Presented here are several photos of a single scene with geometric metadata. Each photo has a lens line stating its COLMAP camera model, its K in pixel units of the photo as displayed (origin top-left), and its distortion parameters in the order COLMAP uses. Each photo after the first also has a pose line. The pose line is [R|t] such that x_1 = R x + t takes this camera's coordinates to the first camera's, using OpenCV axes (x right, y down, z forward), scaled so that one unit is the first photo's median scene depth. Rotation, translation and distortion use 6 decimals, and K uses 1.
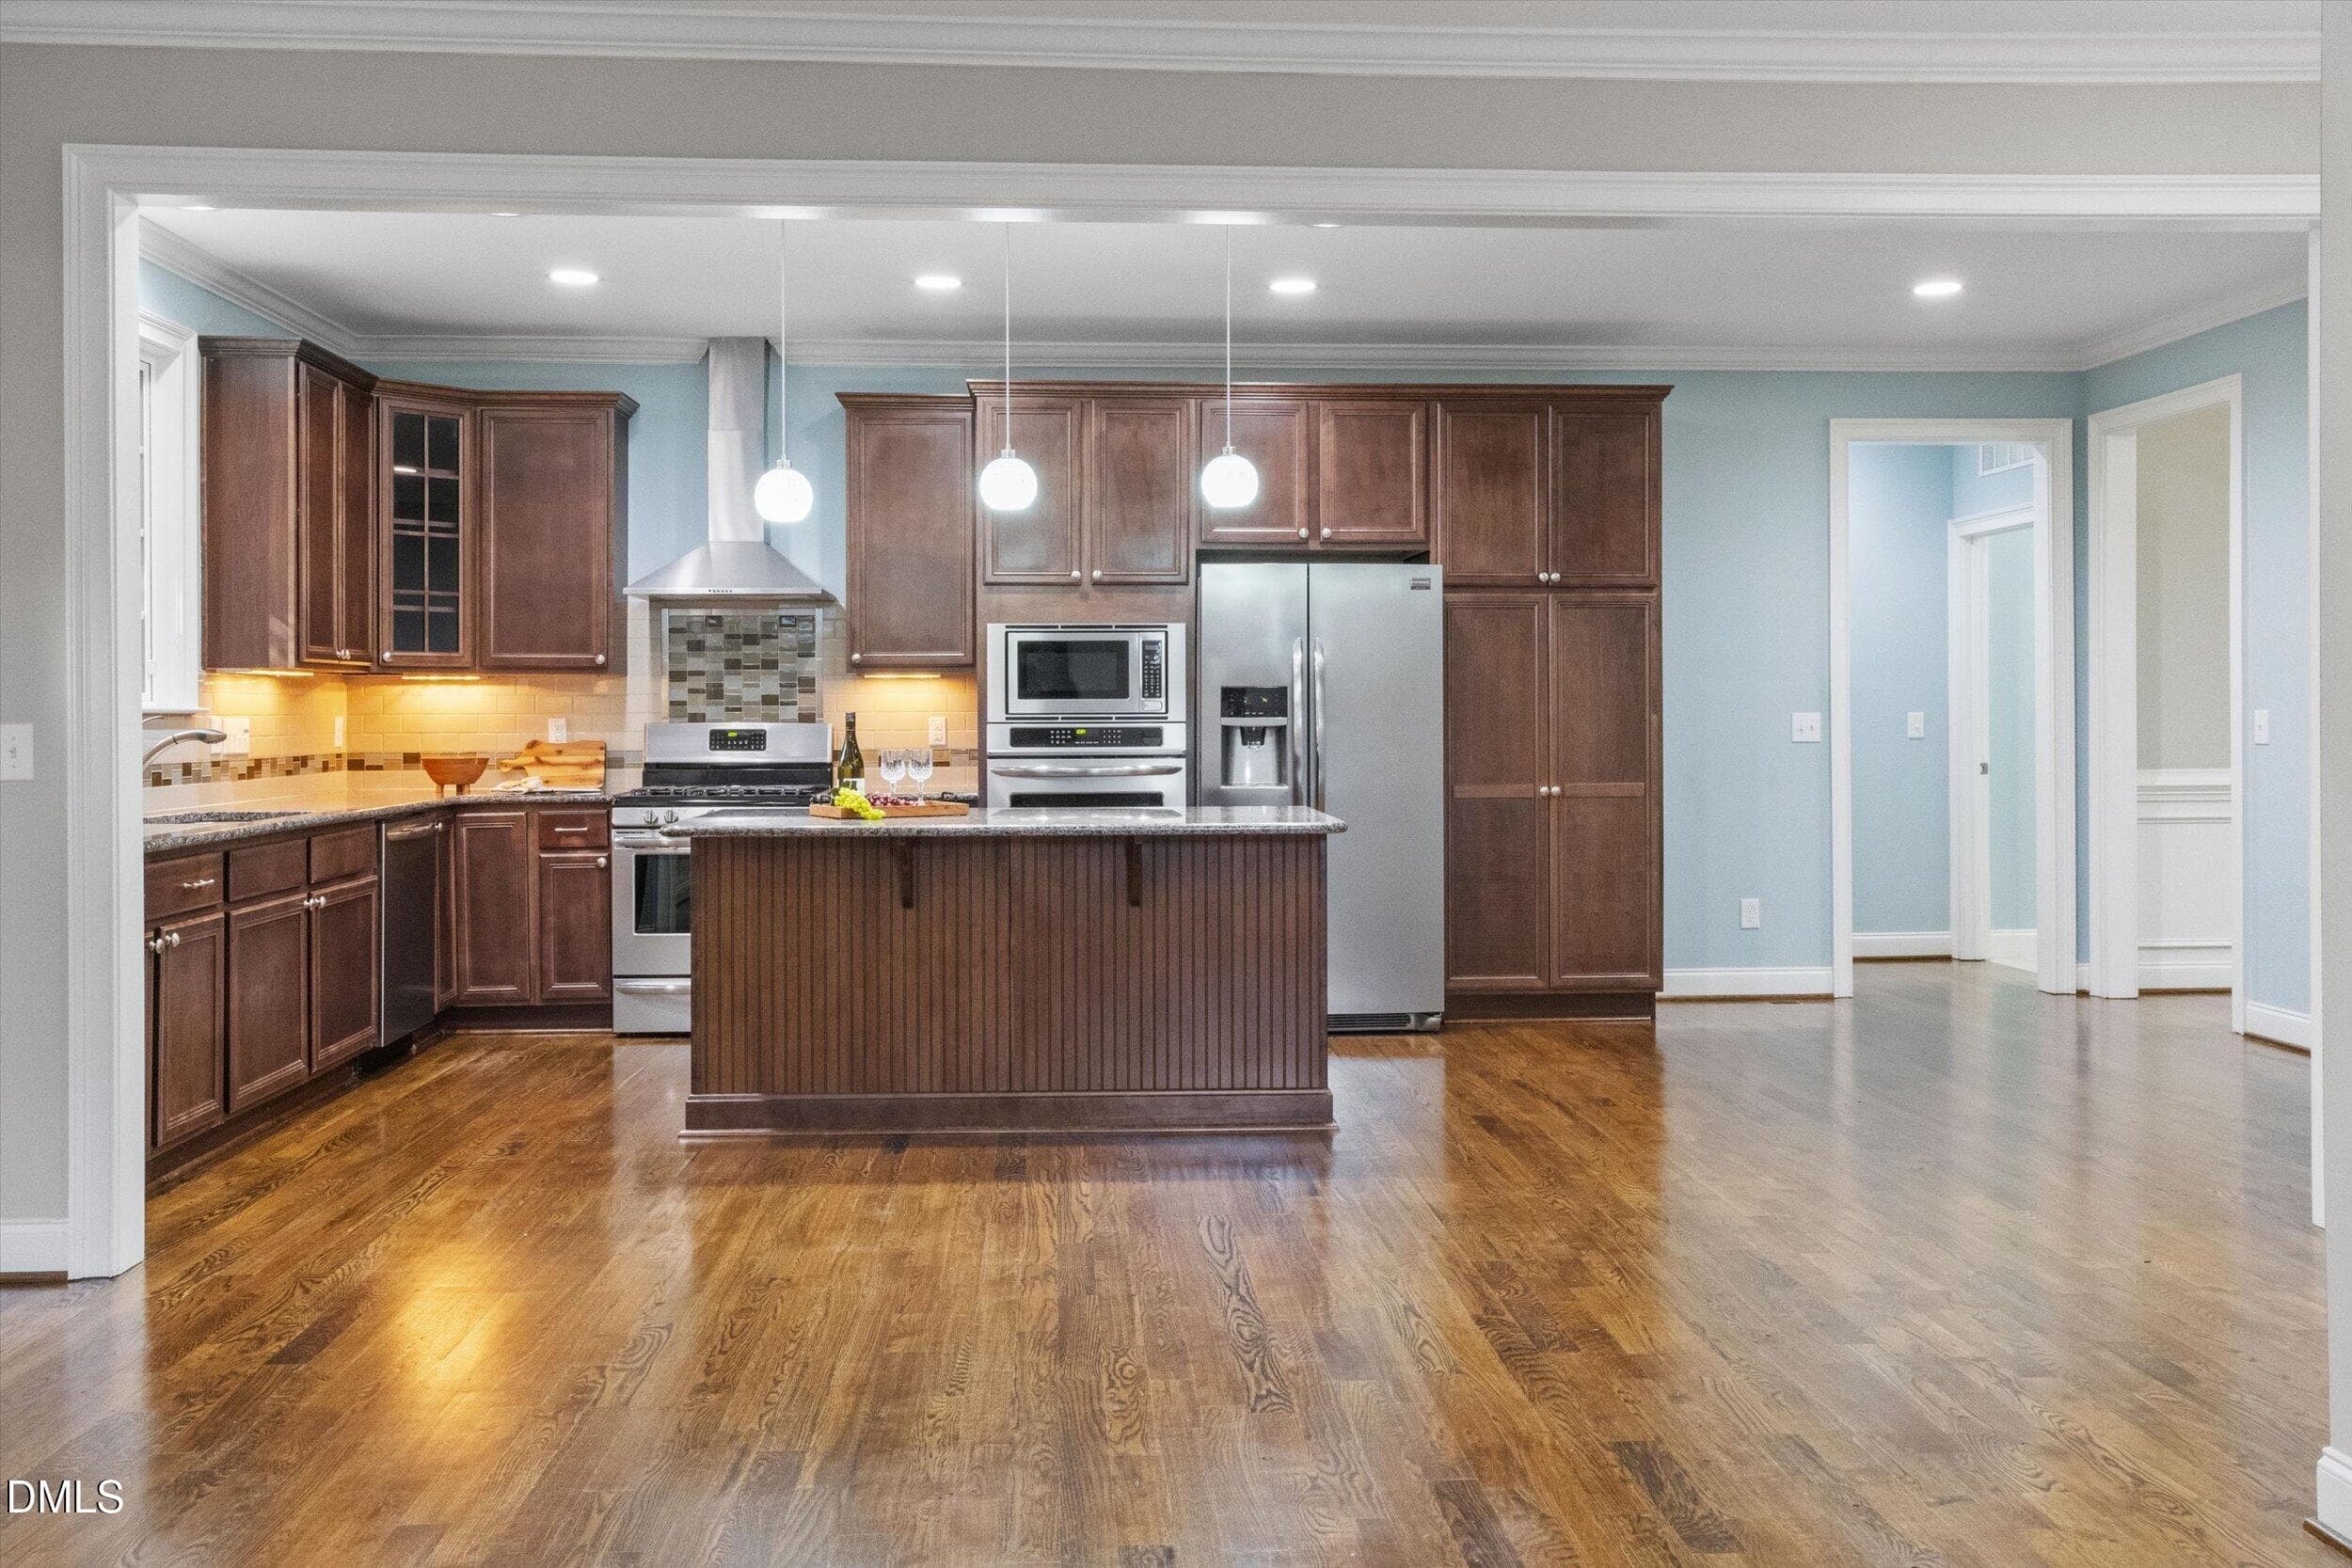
lens RADIAL K [[1983.1, 0, 1175.7], [0, 1983.1, 722.0], [0, 0, 1]] dist [0.000018, 0.000805]
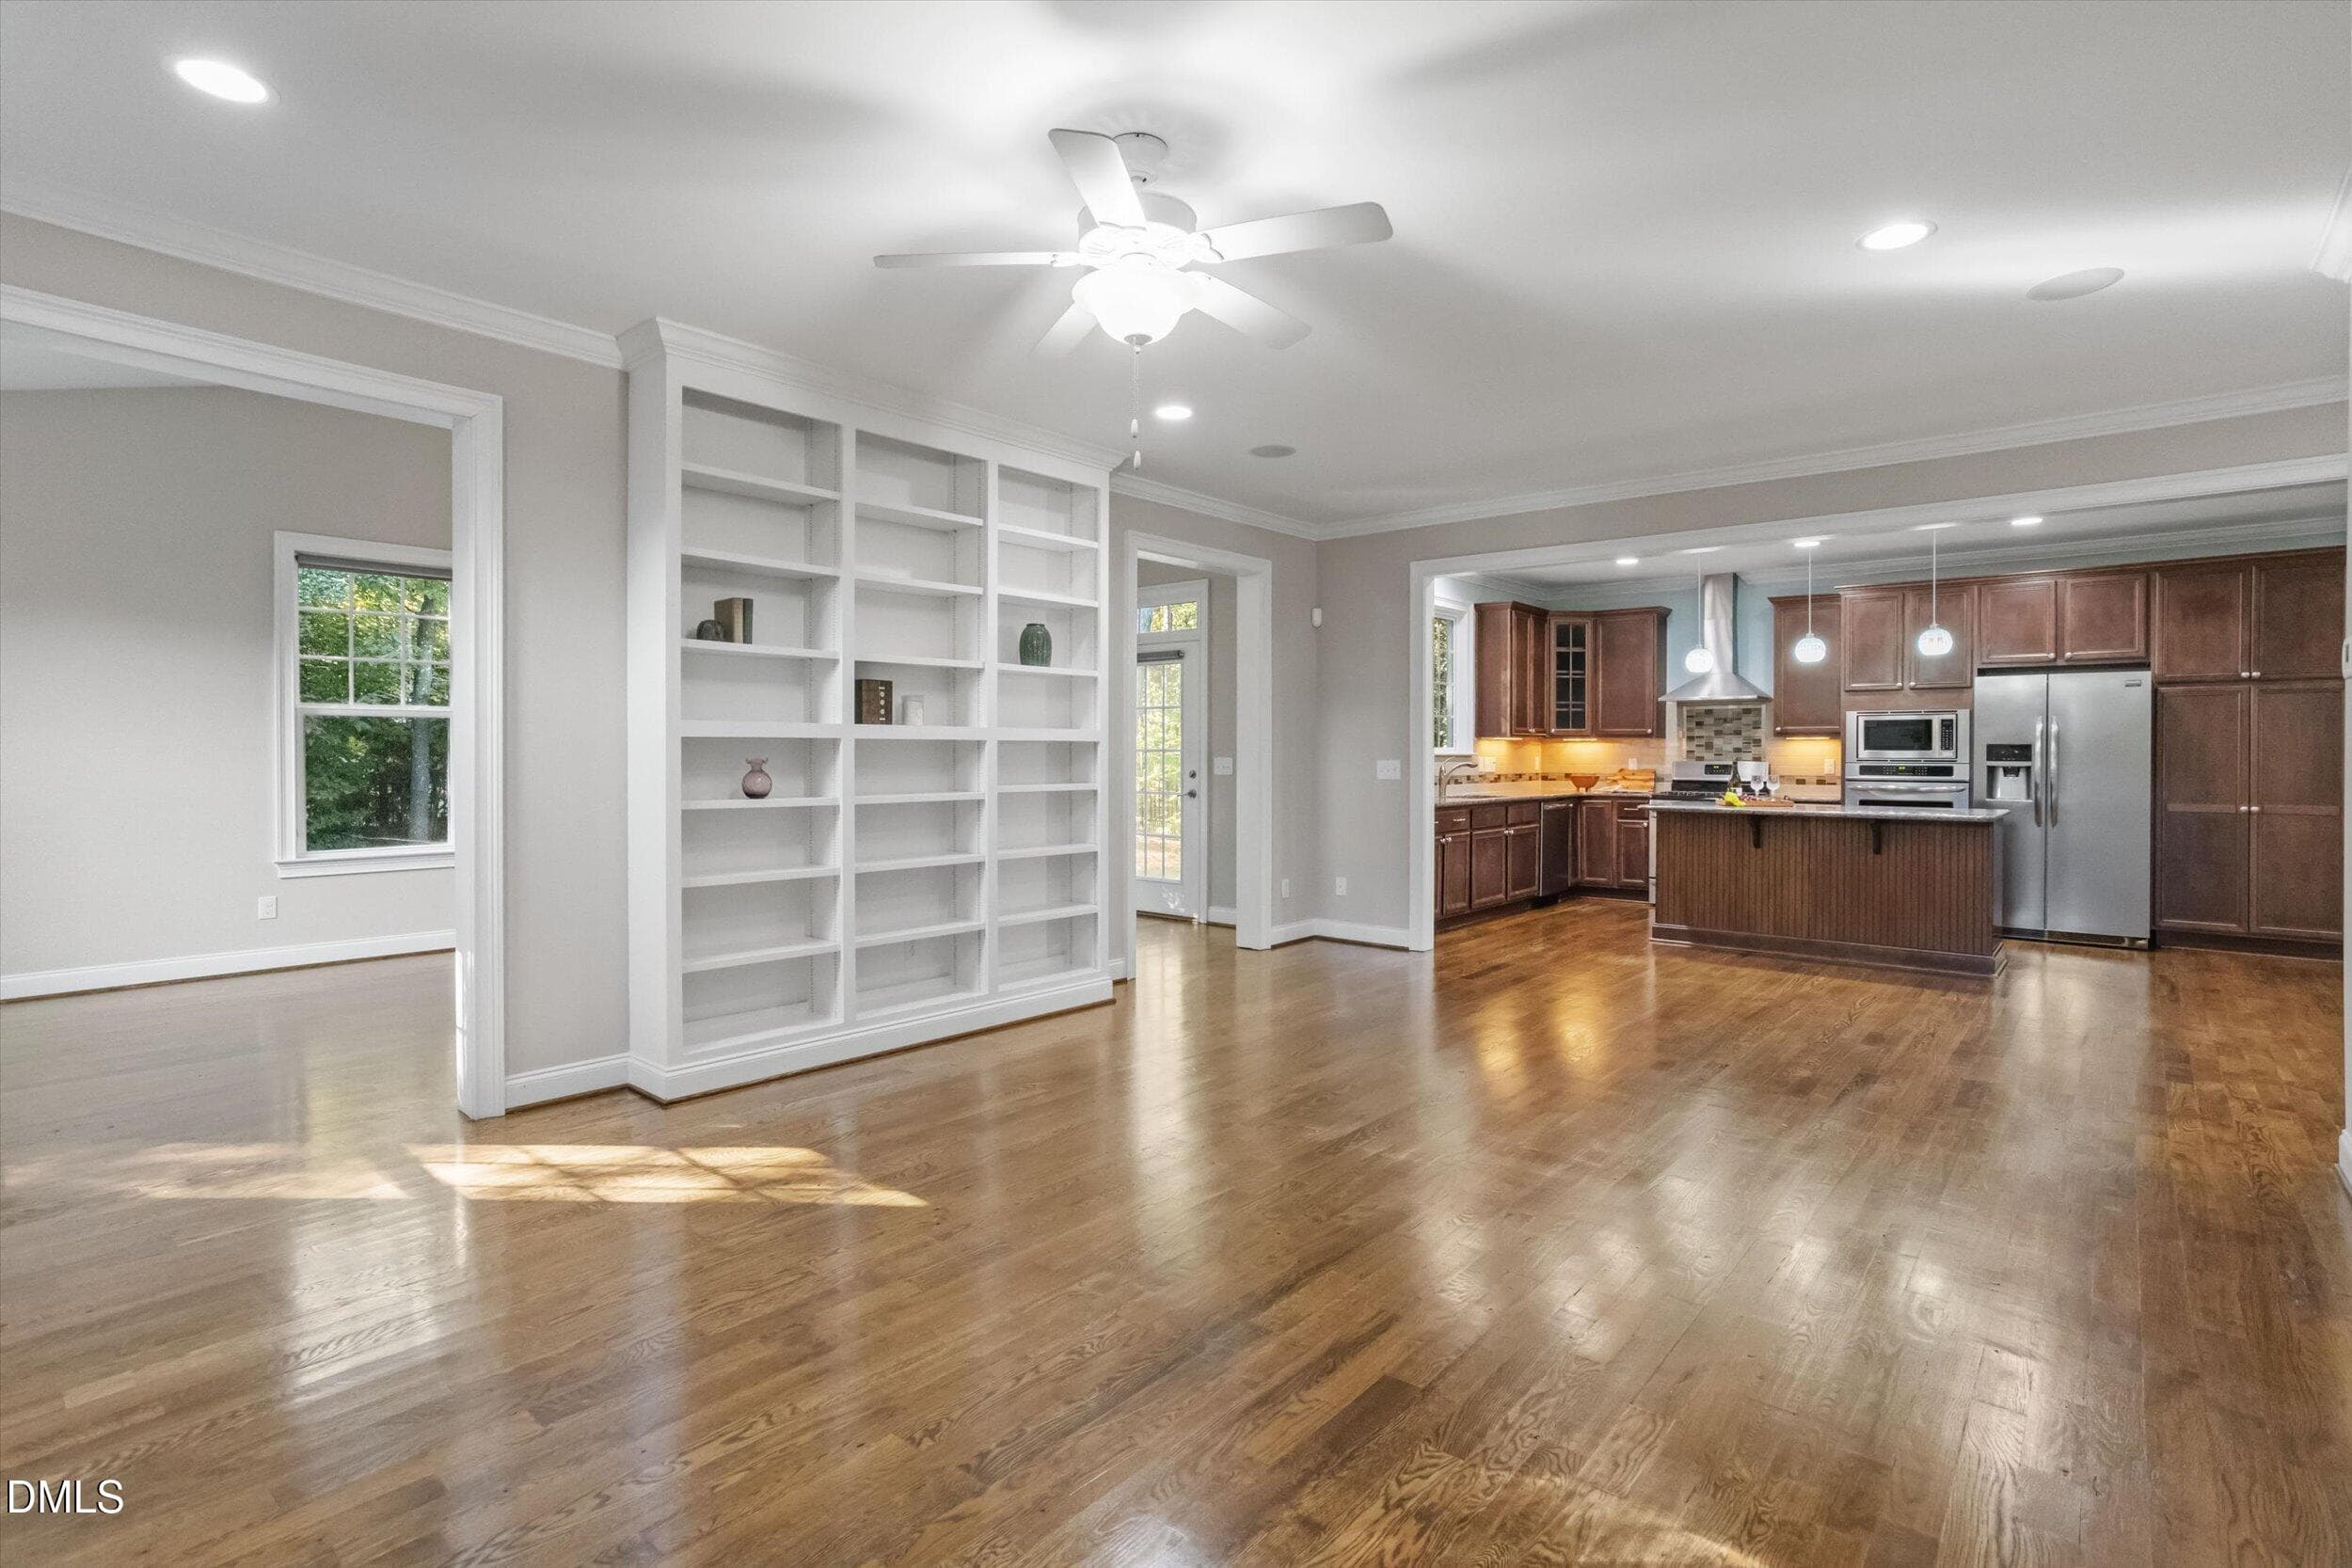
lens RADIAL K [[1139.5, 0, 1174.5], [0, 1139.5, 760.6], [0, 0, 1]] dist [-0.001671, 0.000020]
pose [[0.721754, 0.009475, -0.692085, 0.201091], [-0.006872, 0.999955, 0.006523, -0.004289], [0.692116, 0.000047, 0.721787, -0.257943]]
